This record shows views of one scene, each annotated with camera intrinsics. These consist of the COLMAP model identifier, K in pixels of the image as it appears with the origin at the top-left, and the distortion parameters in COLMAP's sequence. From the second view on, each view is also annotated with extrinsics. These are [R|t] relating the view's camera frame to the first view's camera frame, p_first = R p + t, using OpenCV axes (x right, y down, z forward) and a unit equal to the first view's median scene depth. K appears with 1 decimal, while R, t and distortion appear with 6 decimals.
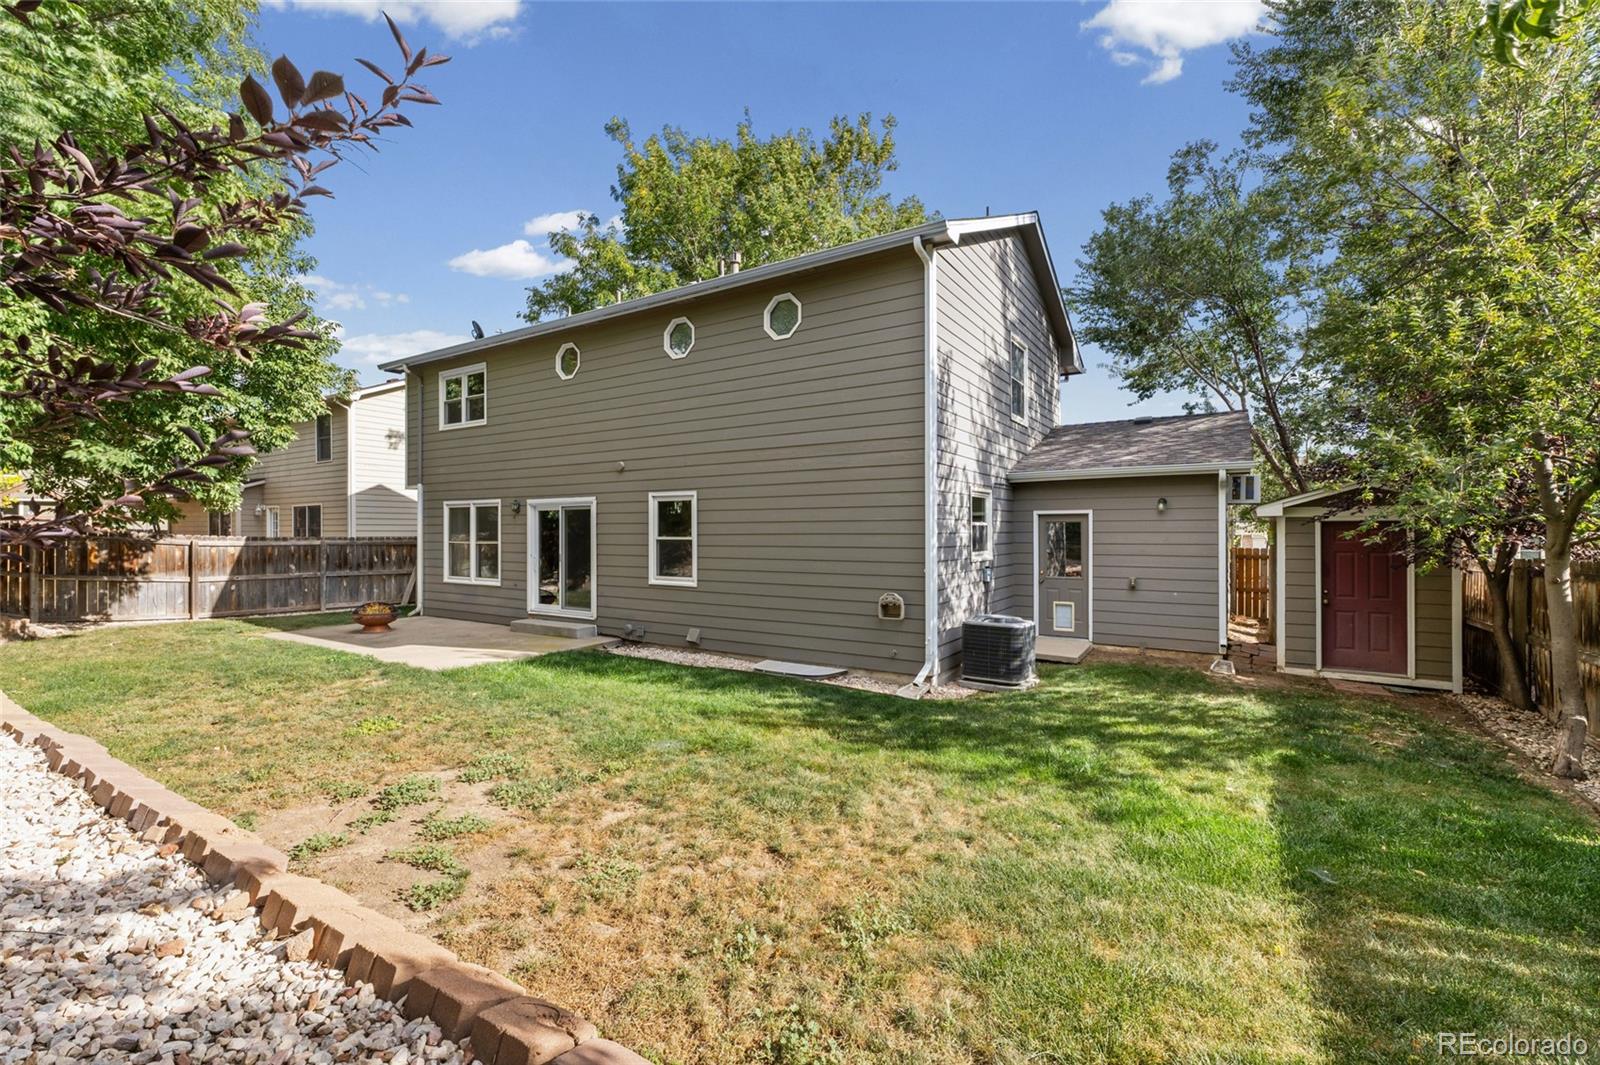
lens RADIAL K [[694.0, 0, 793.2], [0, 694.0, 525.6], [0, 0, 1]] dist [-0.001057, -0.000316]
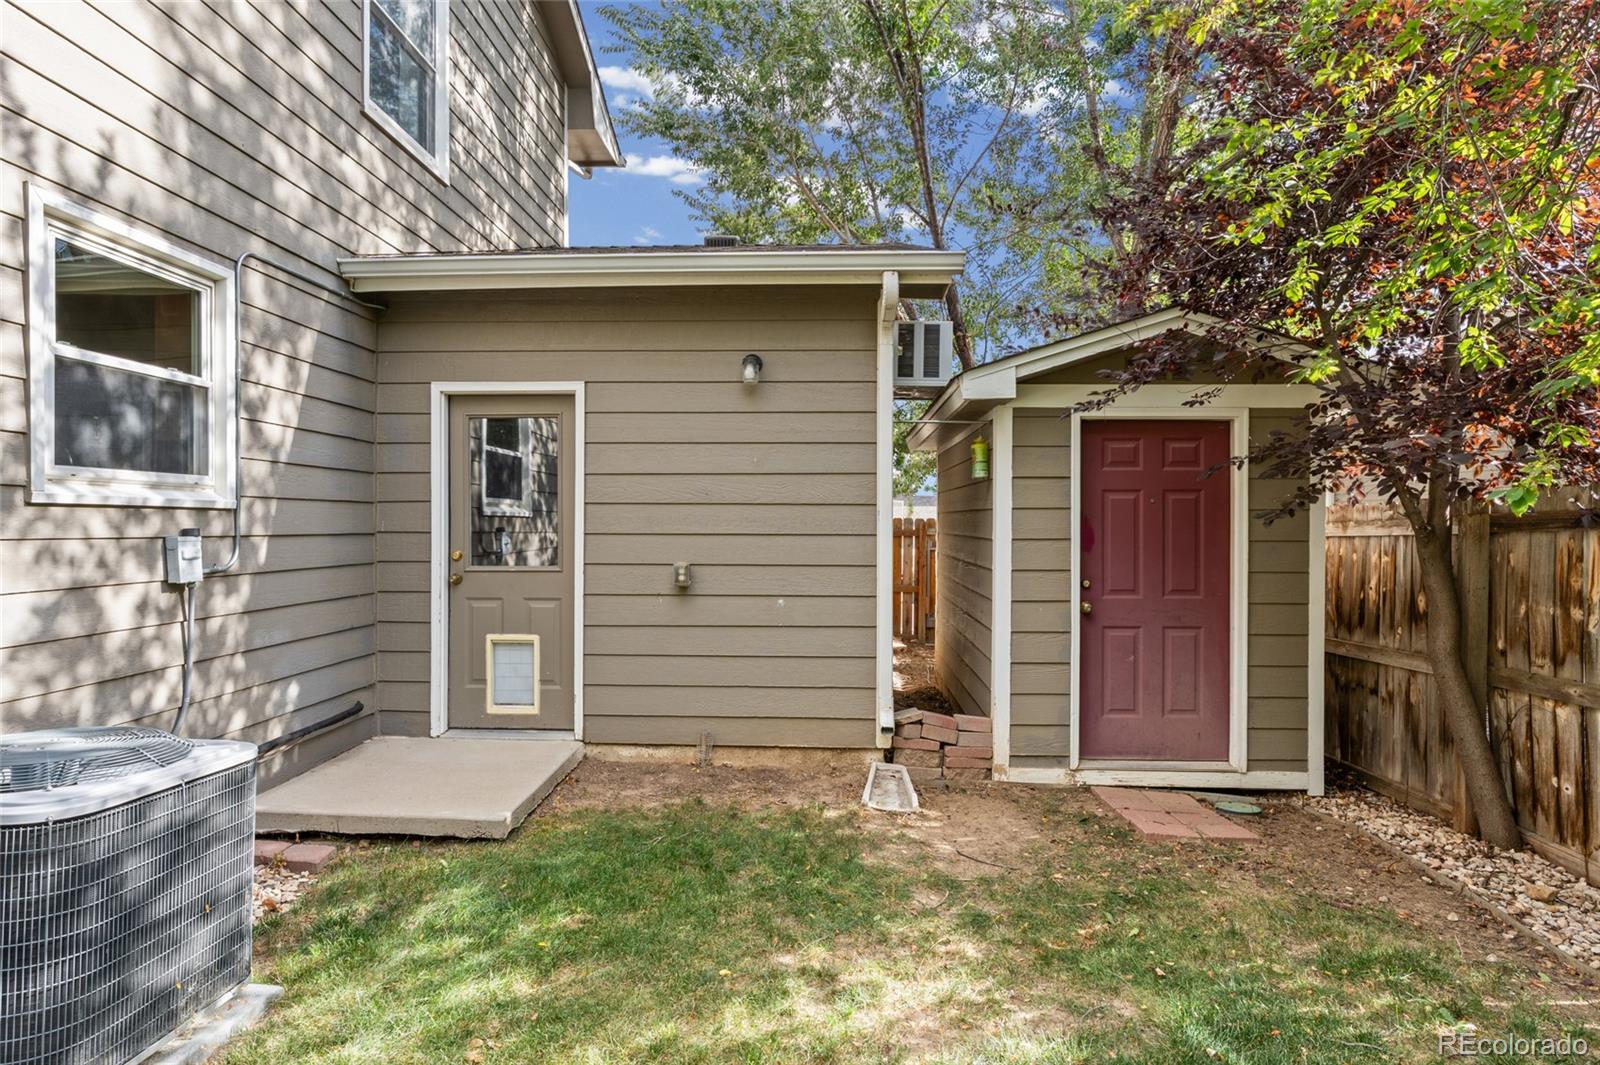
lens RADIAL K [[876.6, 0, 799.6], [0, 876.6, 533.5], [0, 0, 1]] dist [0.001499, 0.000062]
pose [[0.871287, 0.004356, 0.490754, 0.318461], [-0.007373, 0.999964, 0.004215, 0.057958], [-0.490718, -0.007291, 0.871288, 0.566440]]
